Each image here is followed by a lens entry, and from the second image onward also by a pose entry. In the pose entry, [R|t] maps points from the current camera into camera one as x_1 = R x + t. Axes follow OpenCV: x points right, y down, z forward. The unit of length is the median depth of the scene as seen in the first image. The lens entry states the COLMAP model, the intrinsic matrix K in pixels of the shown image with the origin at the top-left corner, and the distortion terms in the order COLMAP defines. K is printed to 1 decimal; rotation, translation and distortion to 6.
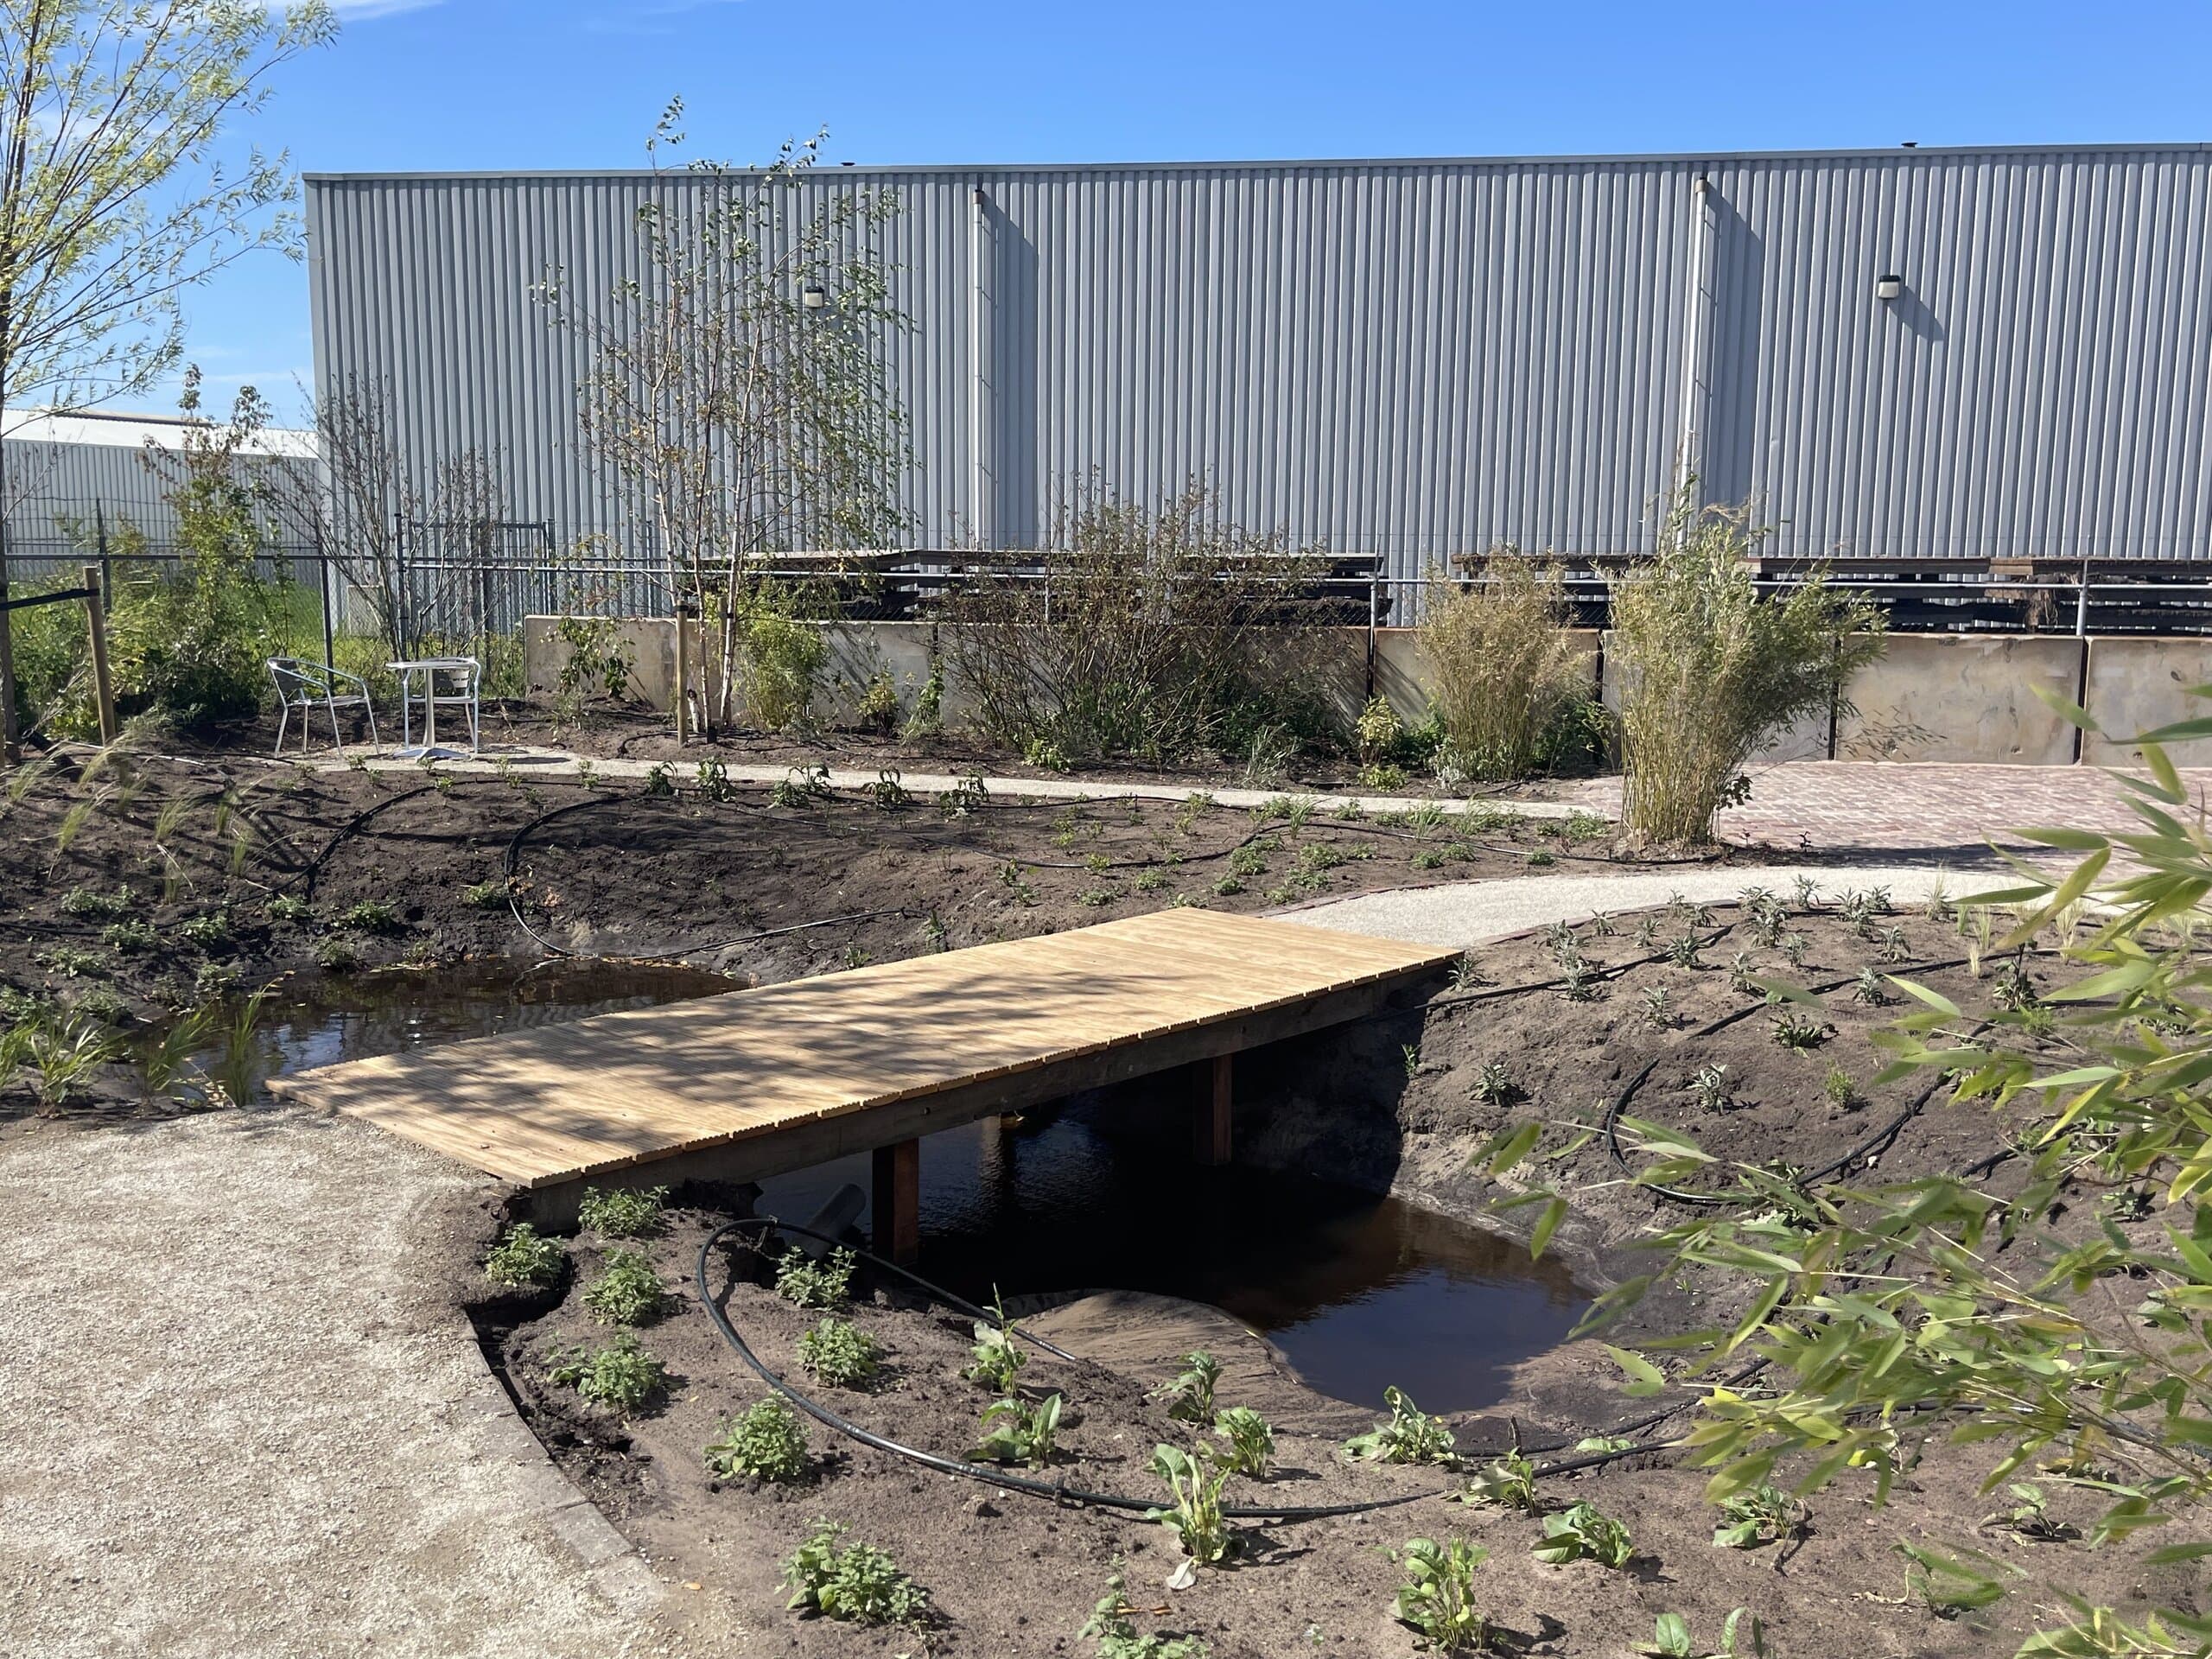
lens RADIAL K [[1707.2, 0, 1106.0], [0, 1707.2, 829.5], [0, 0, 1]] dist [0.048236, -0.001304]
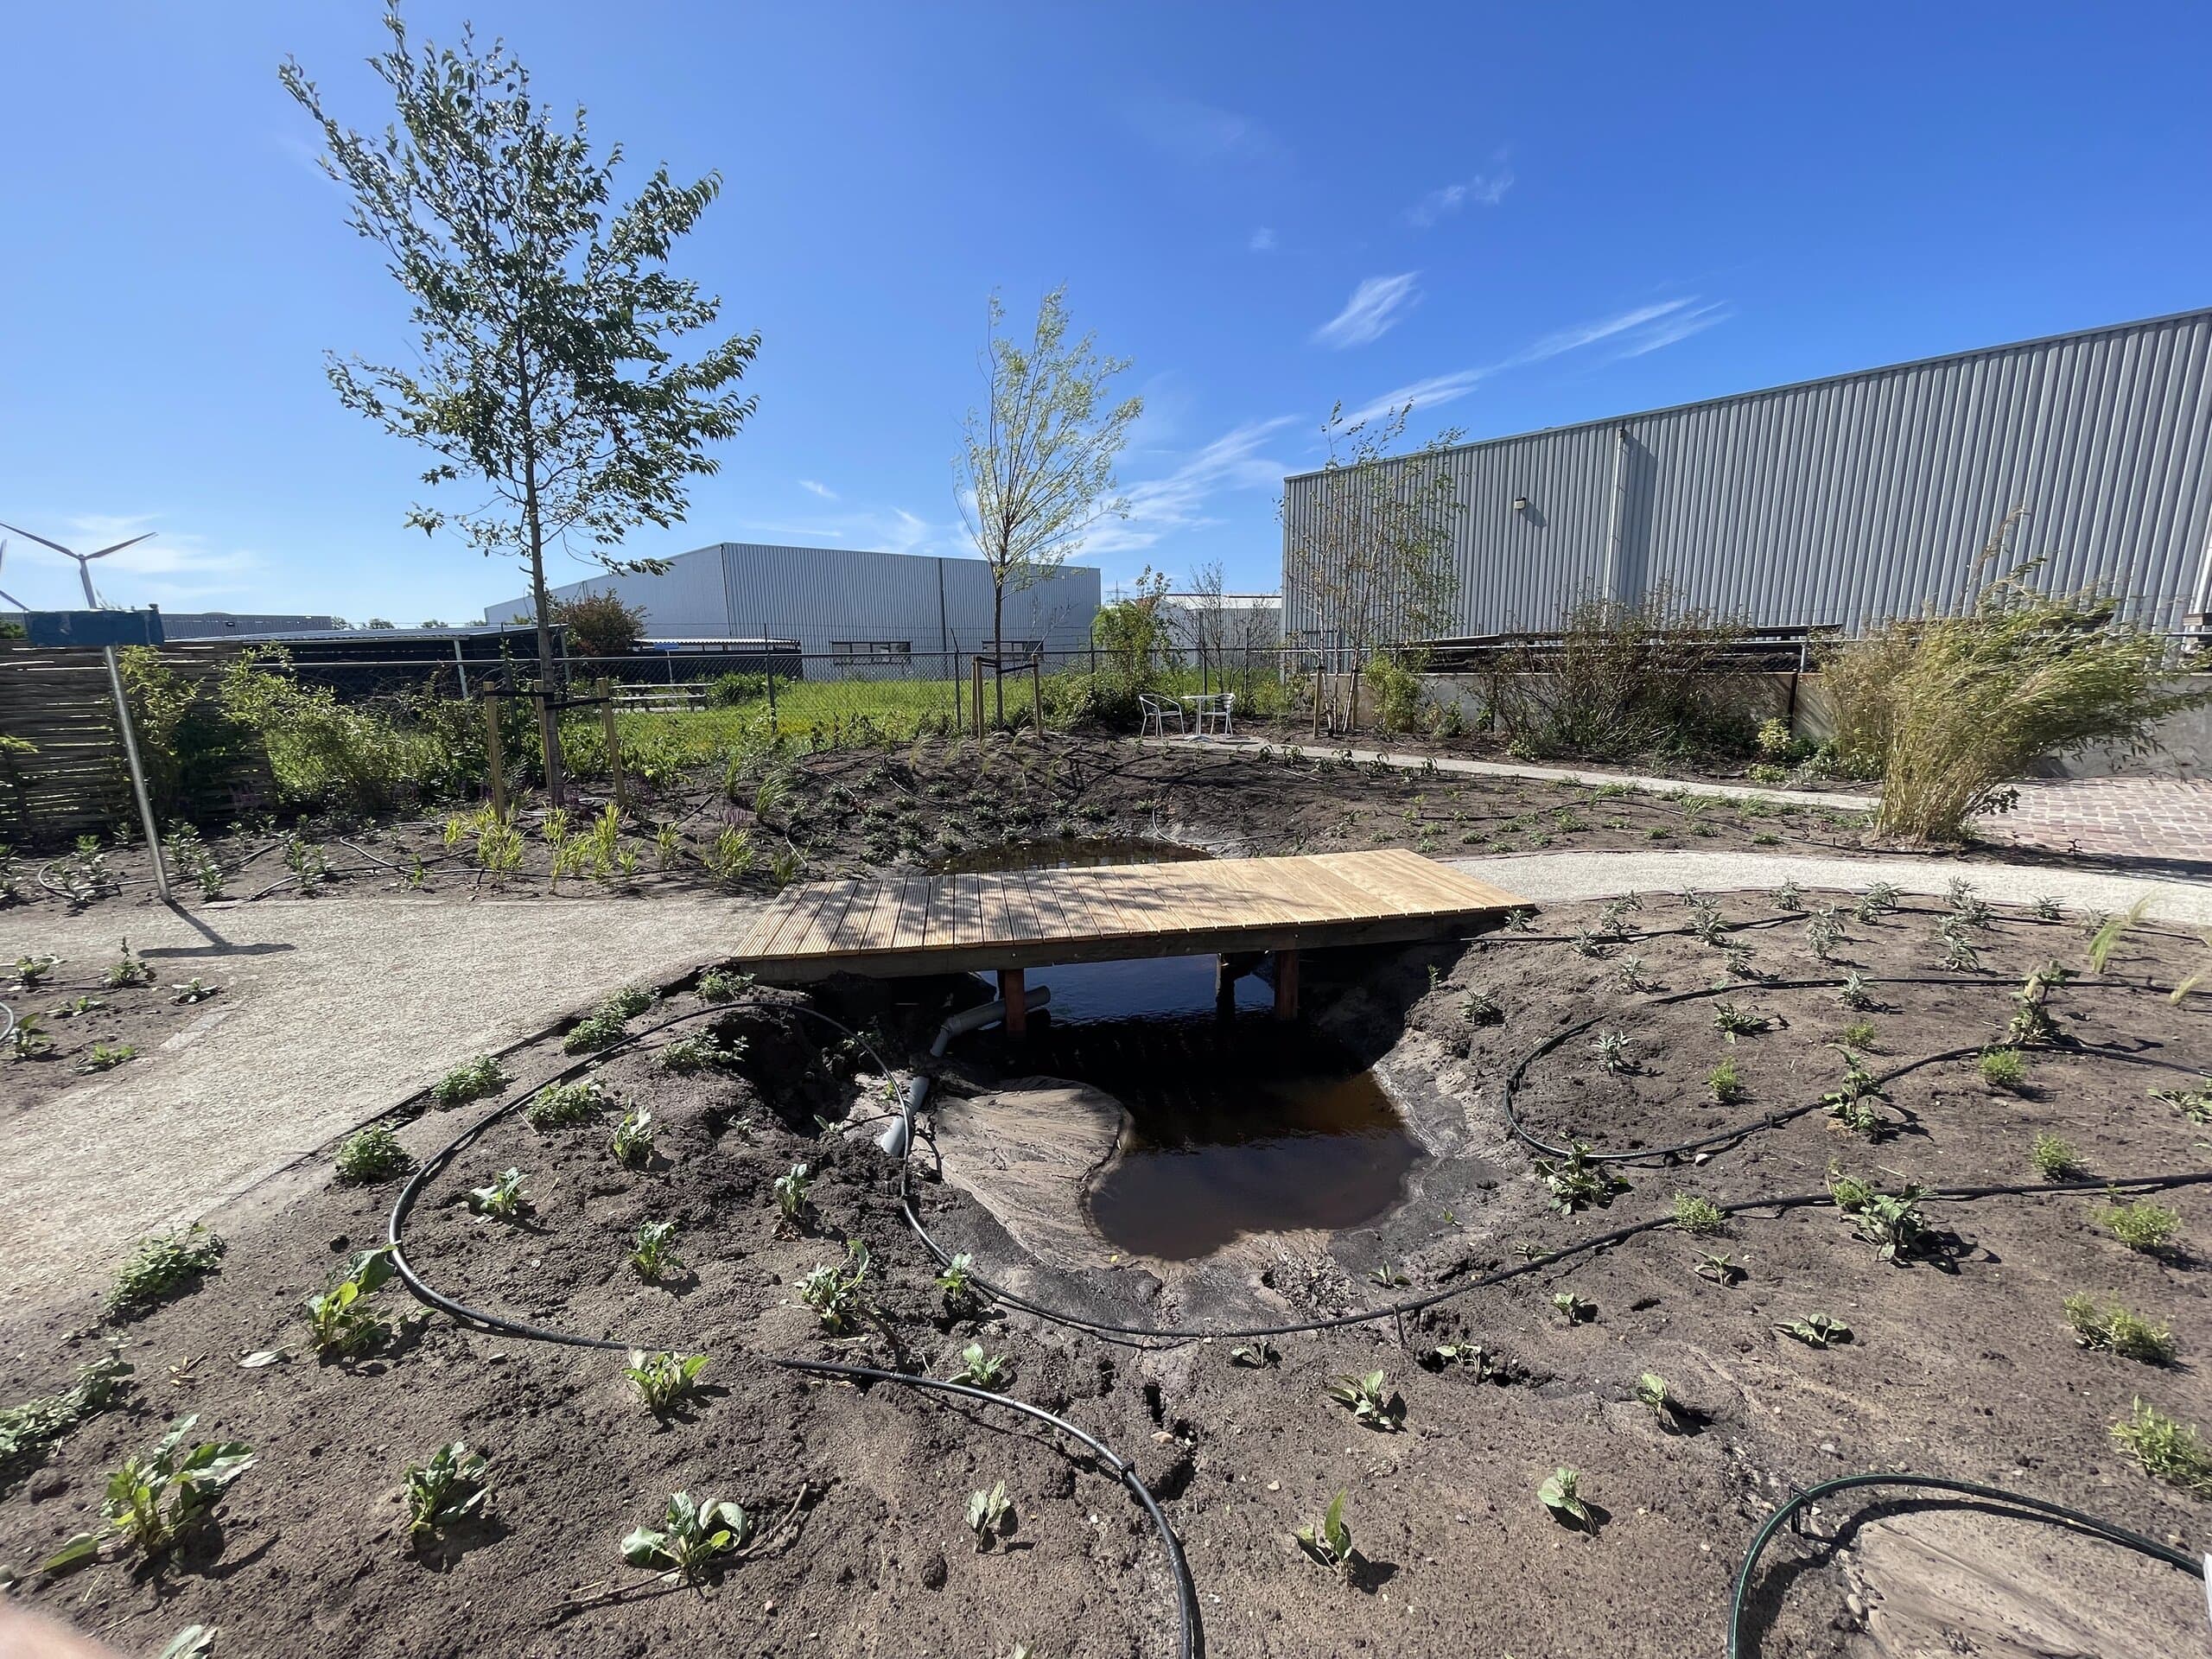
lens RADIAL K [[815.8, 0, 1106.0], [0, 815.8, 829.5], [0, 0, 1]] dist [-0.002001, -0.000157]
pose [[0.824232, 0.092642, -0.558622, 0.174405], [-0.056816, 0.995078, 0.081193, -0.013001], [0.563394, -0.035183, 0.825439, 0.166121]]
